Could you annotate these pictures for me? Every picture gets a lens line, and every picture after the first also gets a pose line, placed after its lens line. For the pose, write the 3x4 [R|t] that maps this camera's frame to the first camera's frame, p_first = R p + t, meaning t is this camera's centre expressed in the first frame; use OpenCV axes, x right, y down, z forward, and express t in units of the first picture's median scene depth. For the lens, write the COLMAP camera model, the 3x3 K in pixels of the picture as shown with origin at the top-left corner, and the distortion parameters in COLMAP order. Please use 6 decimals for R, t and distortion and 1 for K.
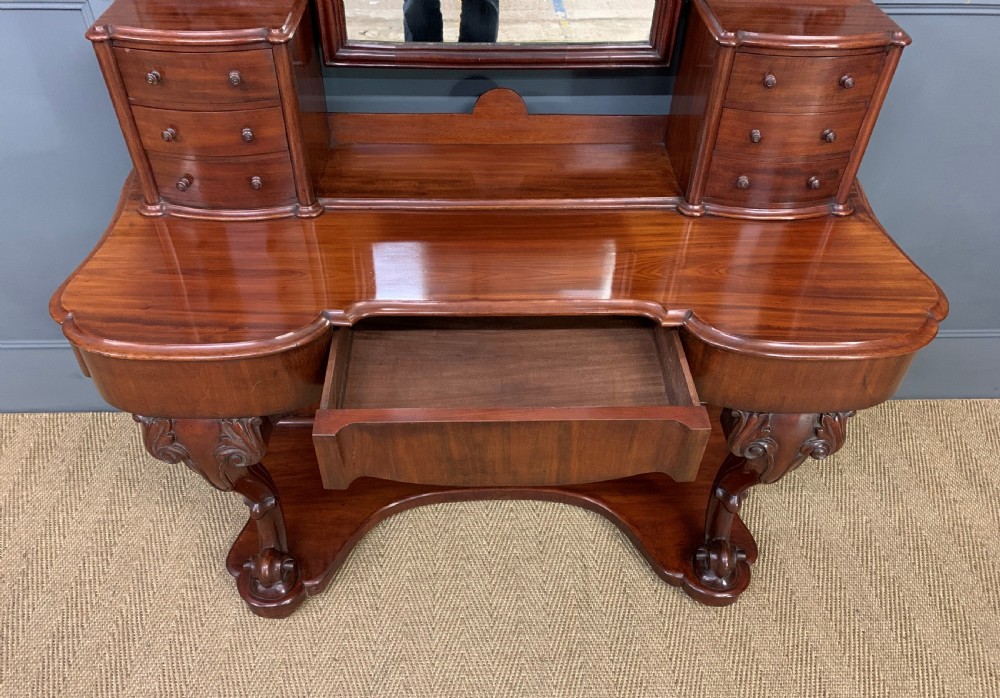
lens RADIAL K [[773.0, 0, 493.5], [0, 773.0, 371.6], [0, 0, 1]] dist [0.023206, -0.005446]
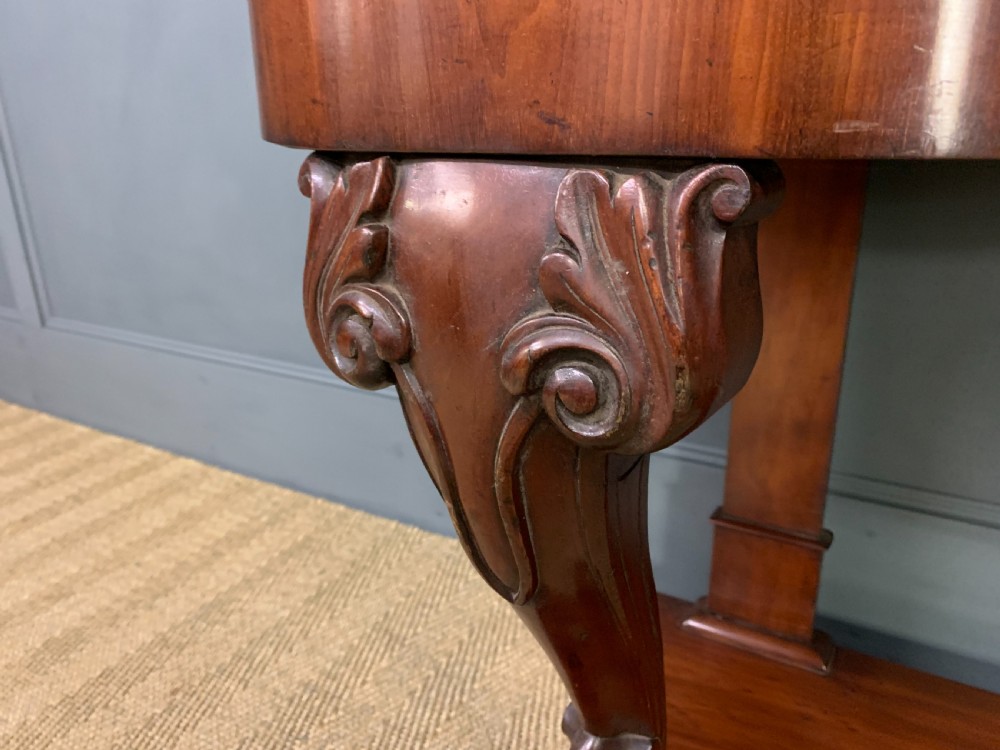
lens RADIAL K [[776.8, 0, 490.7], [0, 776.8, 377.1], [0, 0, 1]] dist [-0.002057, 0.002305]
pose [[0.836128, 0.144802, -0.529077, -0.207279], [-0.343704, 0.890008, -0.299588, 0.158825], [0.427502, 0.432340, 0.793930, 0.711192]]
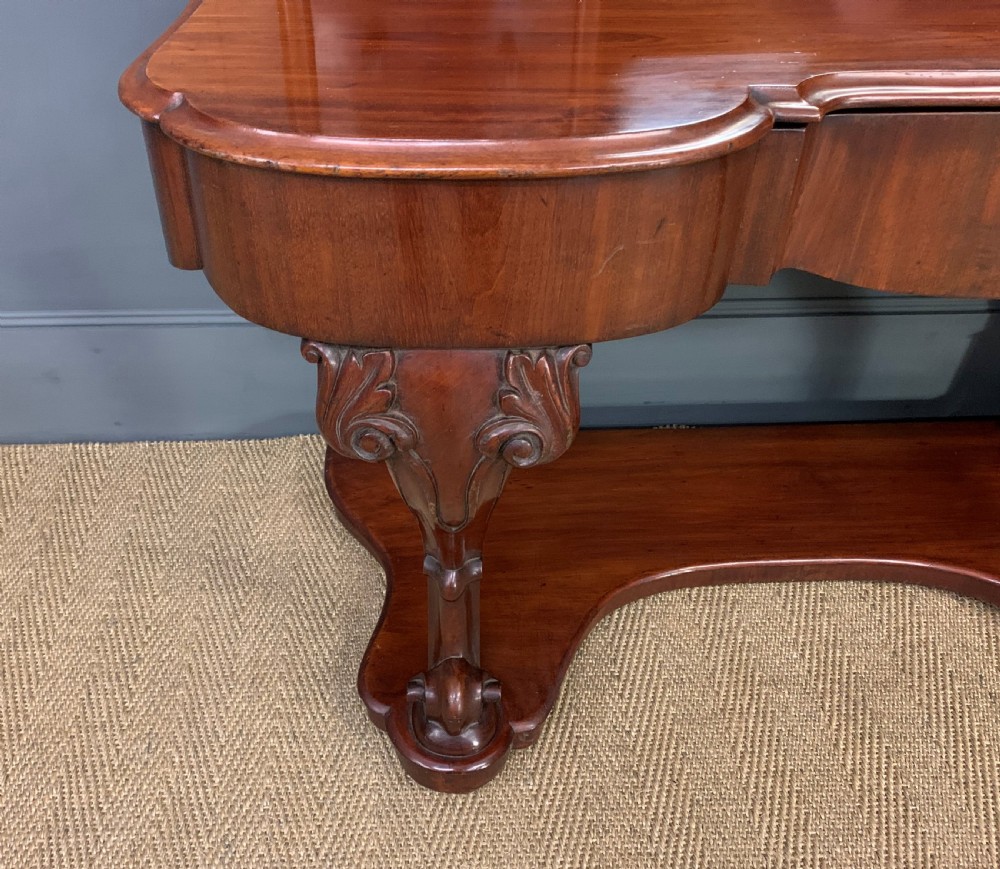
lens RADIAL K [[944.4, 0, 445.3], [0, 944.4, 453.5], [0, 0, 1]] dist [0.075690, -0.134546]
pose [[0.999867, -0.010549, -0.012423, -0.320577], [0.010364, 0.999836, -0.014824, 0.107999], [0.012577, 0.014694, 0.999813, 0.393088]]
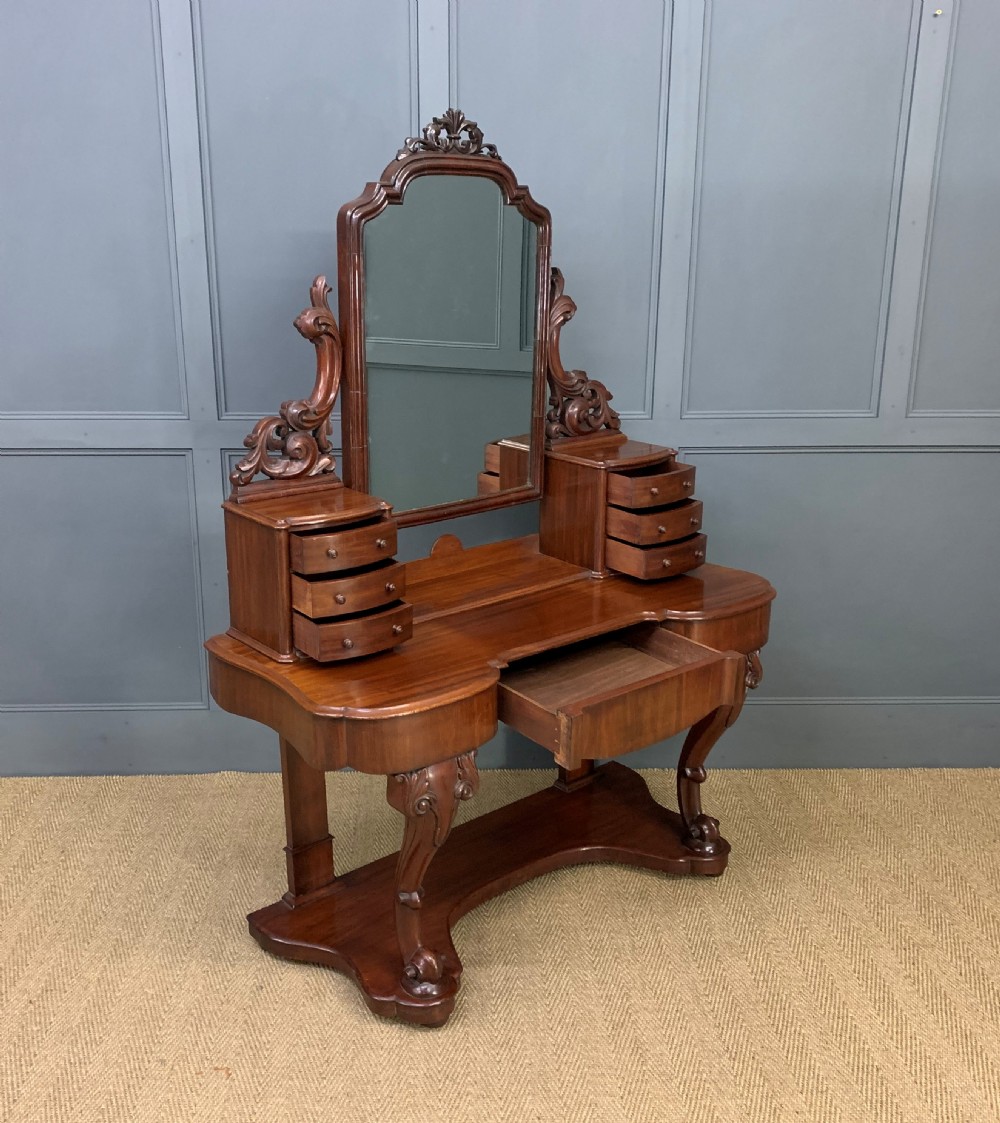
lens RADIAL K [[1171.4, 0, 479.3], [0, 1171.4, 557.1], [0, 0, 1]] dist [0.173799, -0.568641]
pose [[0.999887, -0.012563, -0.008199, 0.096295], [0.007603, 0.895519, -0.444959, 0.812344], [0.012933, 0.444847, 0.895513, -1.081670]]
